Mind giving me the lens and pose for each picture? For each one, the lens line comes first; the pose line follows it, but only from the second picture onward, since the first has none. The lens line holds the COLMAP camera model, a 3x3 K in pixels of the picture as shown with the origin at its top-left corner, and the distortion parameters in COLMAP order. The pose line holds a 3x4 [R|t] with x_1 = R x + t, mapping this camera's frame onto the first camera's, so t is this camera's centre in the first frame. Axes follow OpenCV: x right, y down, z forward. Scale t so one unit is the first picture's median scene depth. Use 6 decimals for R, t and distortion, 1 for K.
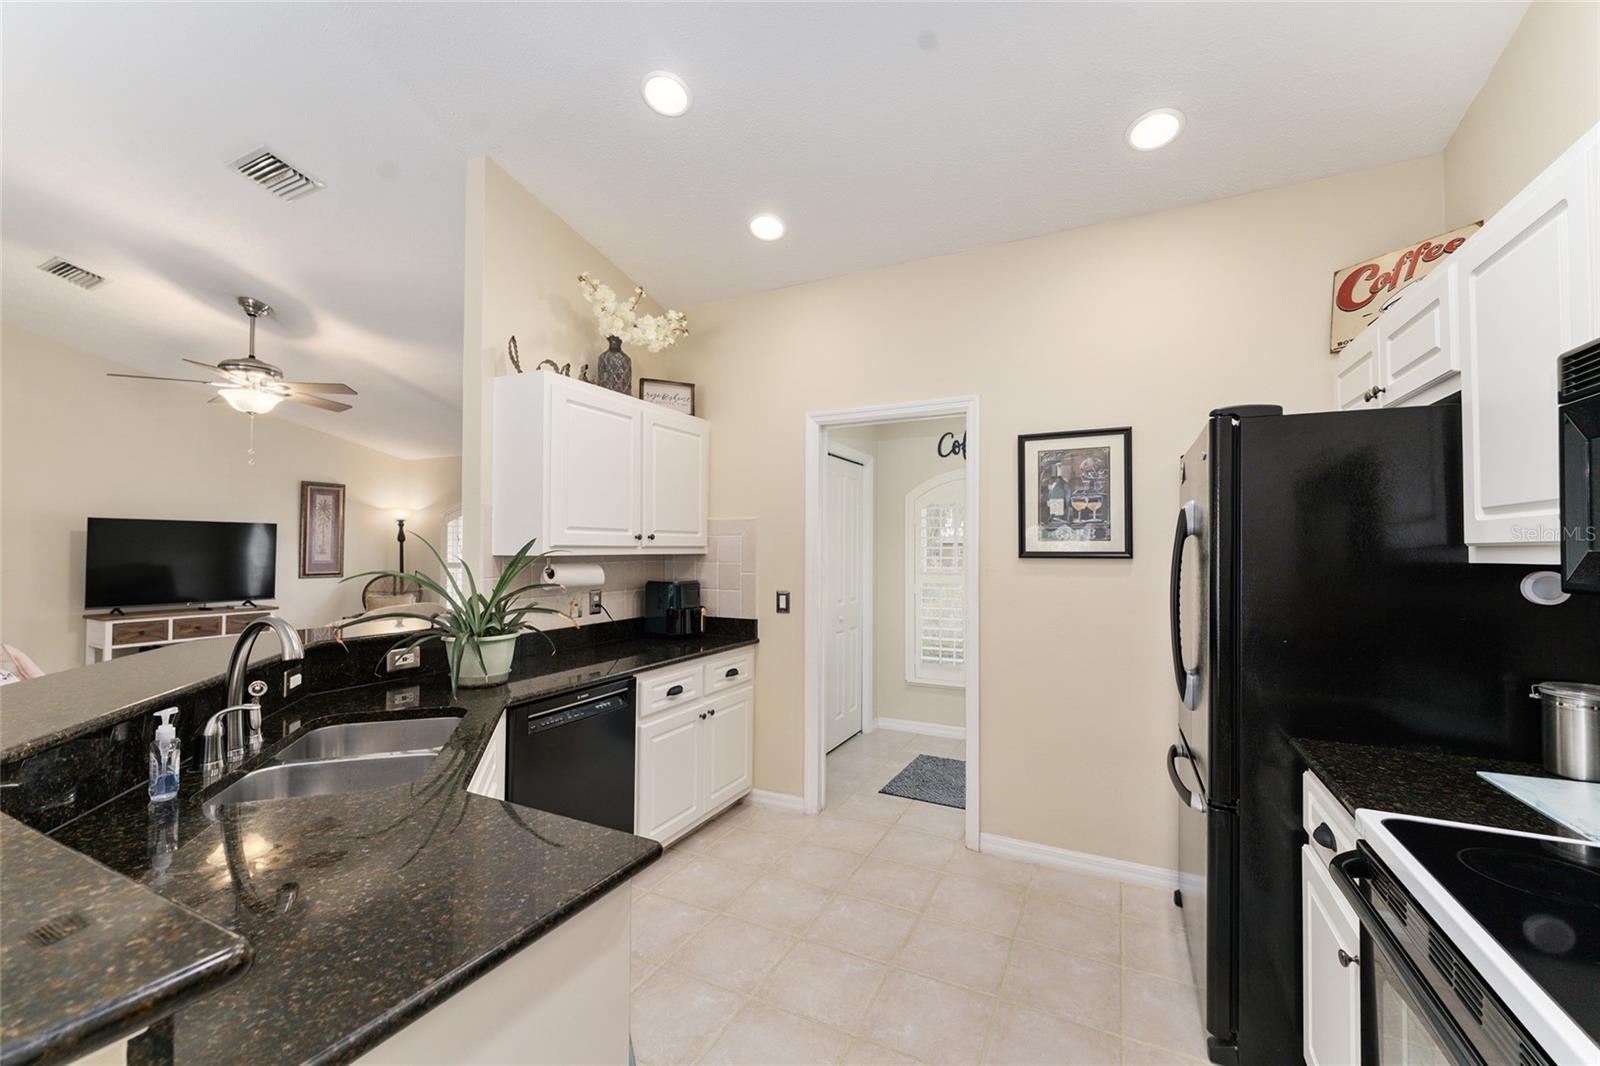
lens RADIAL K [[638.1, 0, 799.0], [0, 638.1, 536.8], [0, 0, 1]] dist [0.000666, -0.000349]
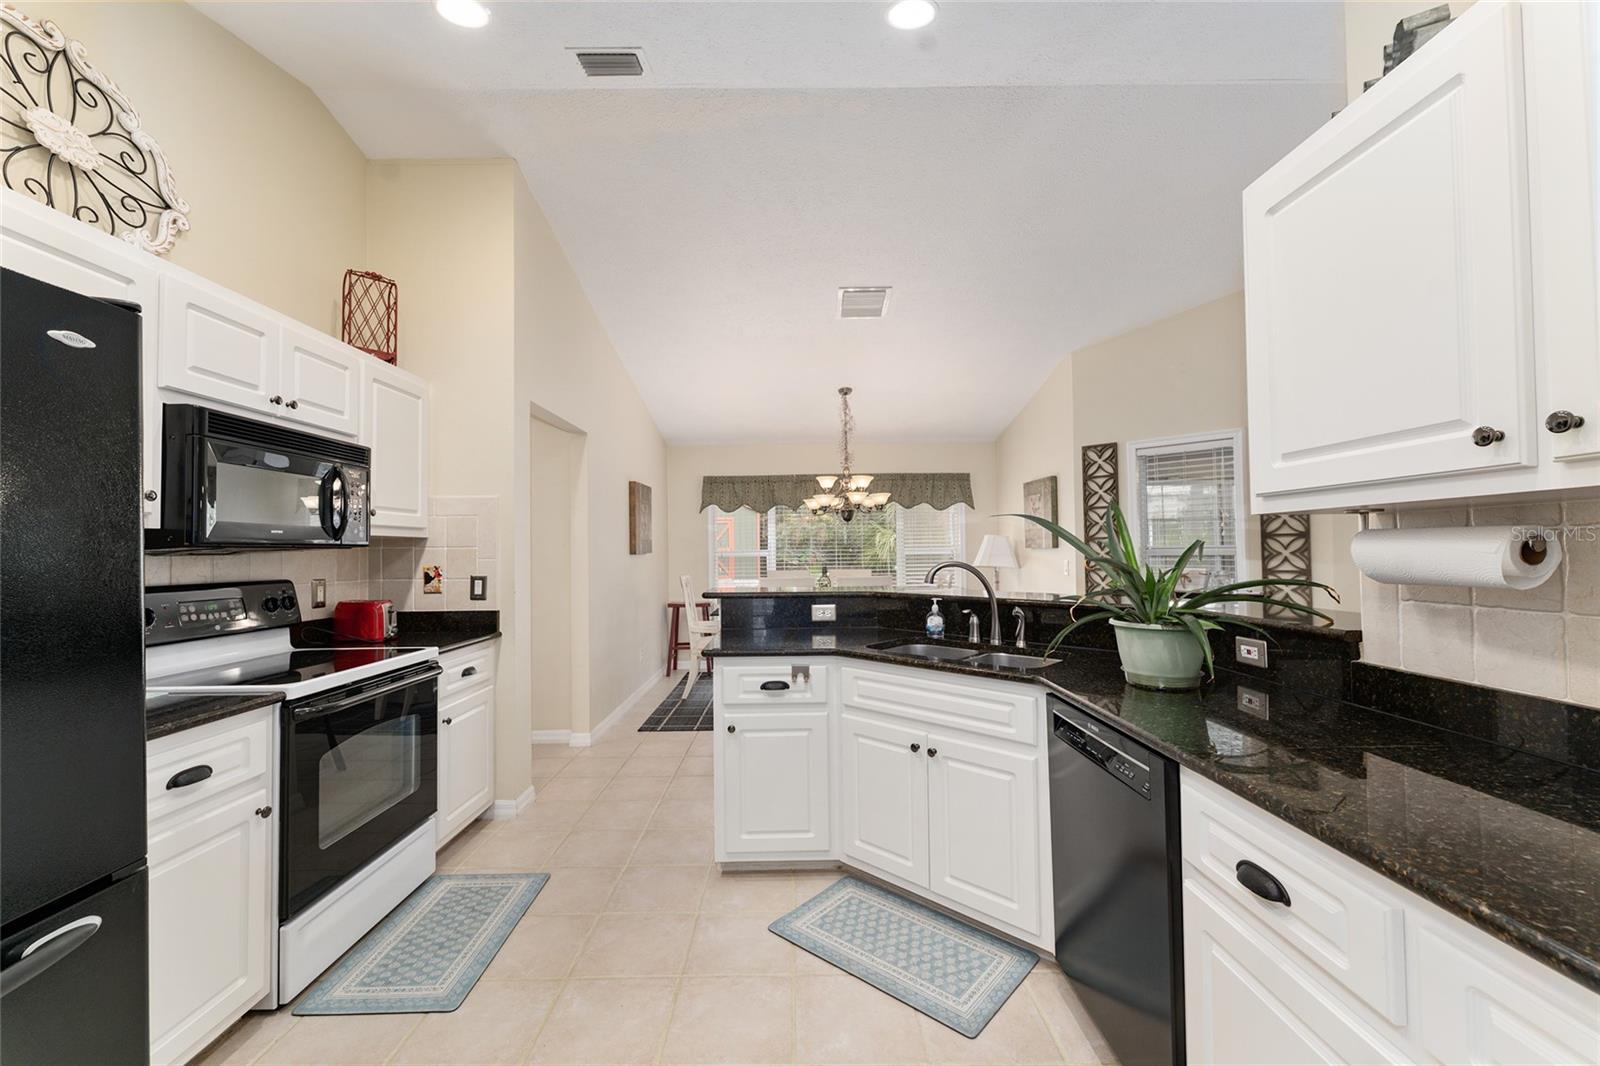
lens RADIAL K [[638.1, 0, 799.0], [0, 638.1, 536.8], [0, 0, 1]] dist [0.000666, -0.000349]
pose [[-0.890851, -0.004128, -0.454278, 0.199073], [0.015375, 0.999112, -0.039228, 0.059456], [0.454036, -0.041931, -0.889996, 1.211306]]
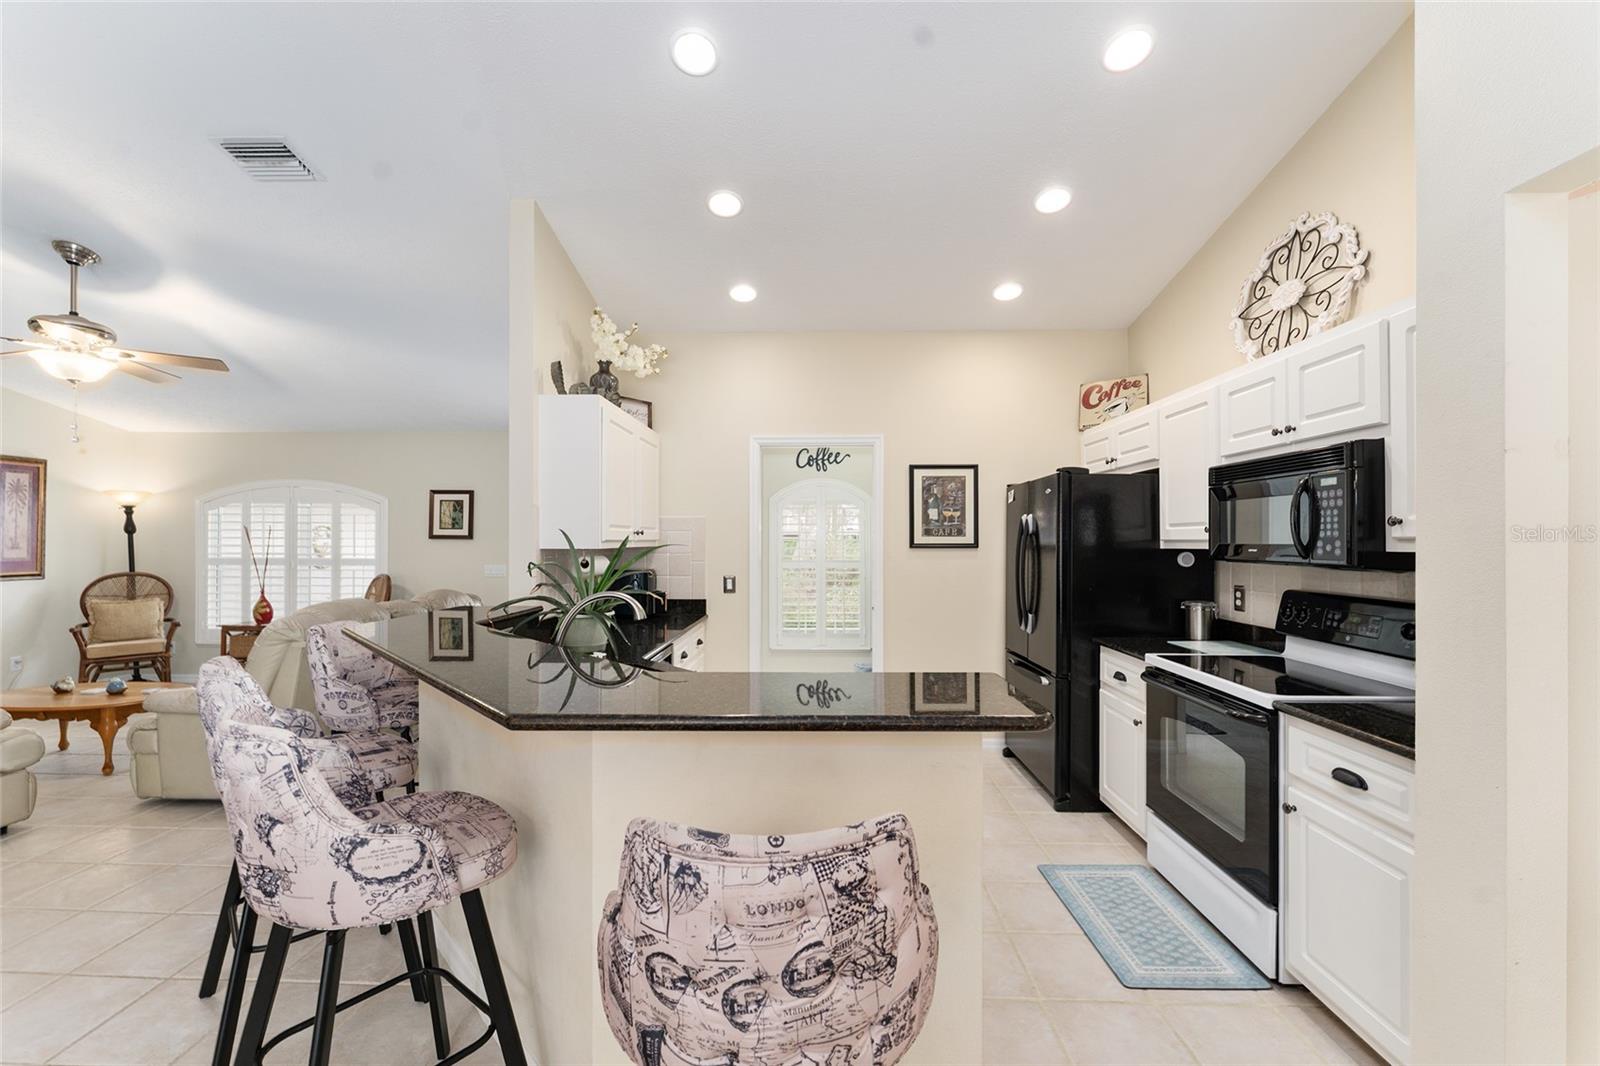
lens RADIAL K [[645.5, 0, 797.6], [0, 645.5, 534.6], [0, 0, 1]] dist [0.000043, -0.000225]
pose [[0.907022, 0.001760, 0.421081, -0.526550], [-0.006379, 0.999934, 0.009561, -0.010464], [-0.421036, -0.011358, 0.906973, -0.248855]]
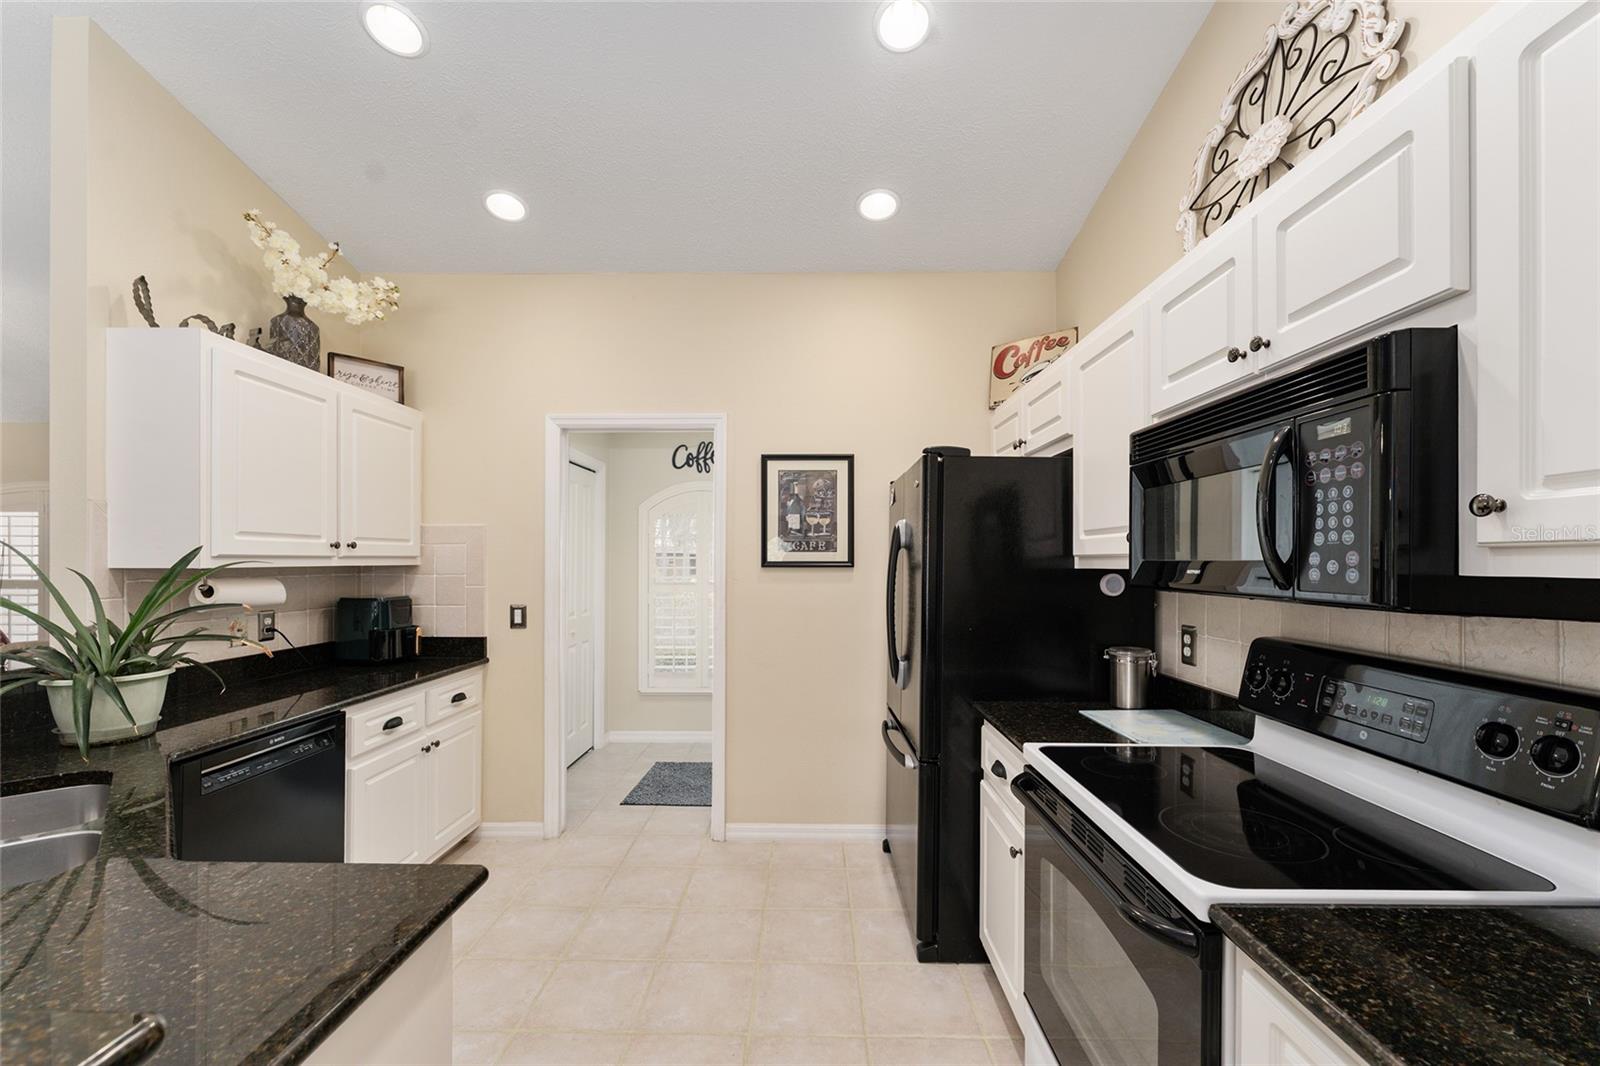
lens RADIAL K [[648.5, 0, 798.8], [0, 648.5, 559.7], [0, 0, 1]] dist [0.000488, -0.000371]
pose [[0.901156, -0.000973, 0.433495, -0.079401], [-0.007564, 0.999810, 0.017970, -0.000475], [-0.433430, -0.019473, 0.900977, -0.027063]]
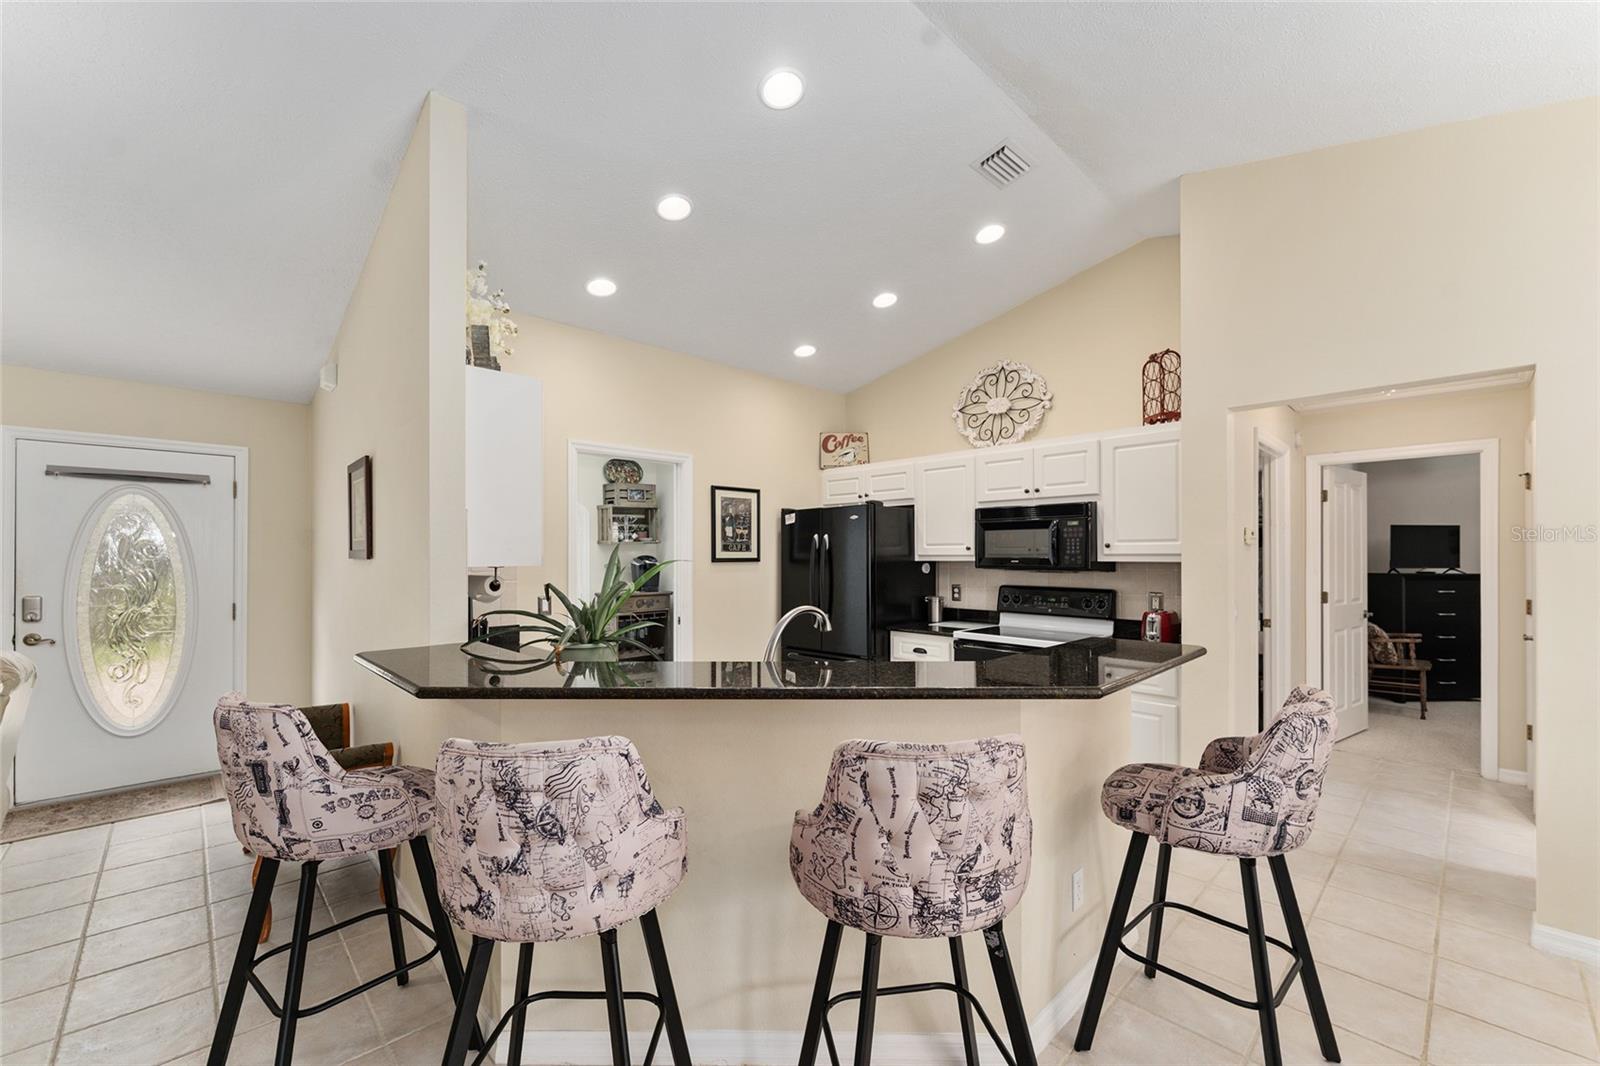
lens RADIAL K [[645.0, 0, 800.4], [0, 645.0, 549.0], [0, 0, 1]] dist [-0.000626, -0.000117]
pose [[0.335709, 0.004789, 0.941953, -1.119172], [-0.017204, 0.999851, 0.001048, -0.005814], [-0.941809, -0.016558, 0.335742, 0.251878]]
